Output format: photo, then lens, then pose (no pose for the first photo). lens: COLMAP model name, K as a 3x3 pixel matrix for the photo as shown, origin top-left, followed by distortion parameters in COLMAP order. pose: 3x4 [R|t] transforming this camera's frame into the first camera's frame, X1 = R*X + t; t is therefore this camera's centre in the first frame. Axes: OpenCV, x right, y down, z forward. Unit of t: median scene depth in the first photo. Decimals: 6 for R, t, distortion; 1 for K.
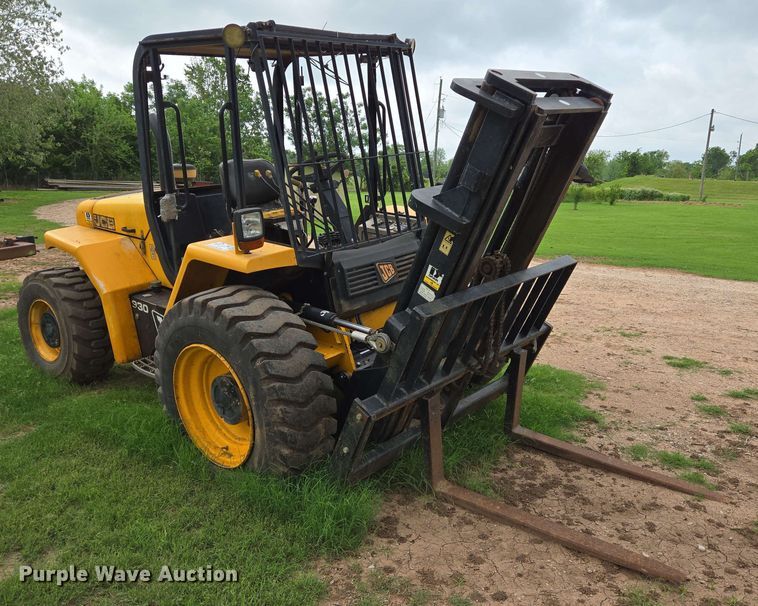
lens RADIAL K [[641.5, 0, 382.3], [0, 641.5, 301.7], [0, 0, 1]] dist [0.001126, 0.017386]
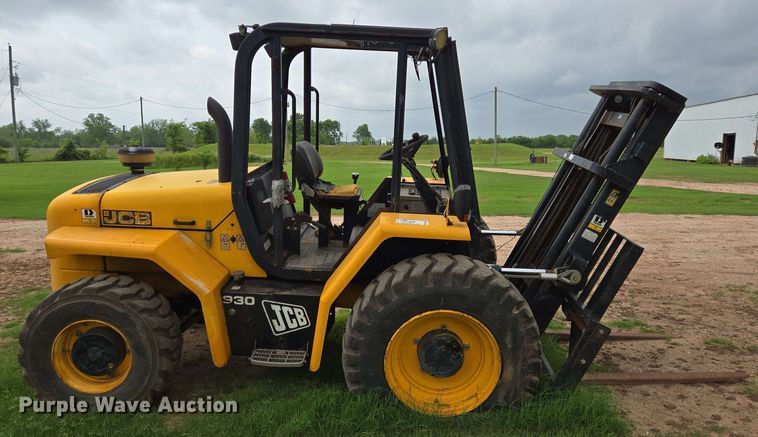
lens RADIAL K [[573.5, 0, 377.6], [0, 573.5, 221.9], [0, 0, 1]] dist [0.010338, -0.005587]
pose [[0.783646, -0.118391, 0.609821, -0.932807], [0.149484, 0.988764, -0.000134, -0.098780], [-0.602954, 0.091264, 0.792539, 0.257474]]
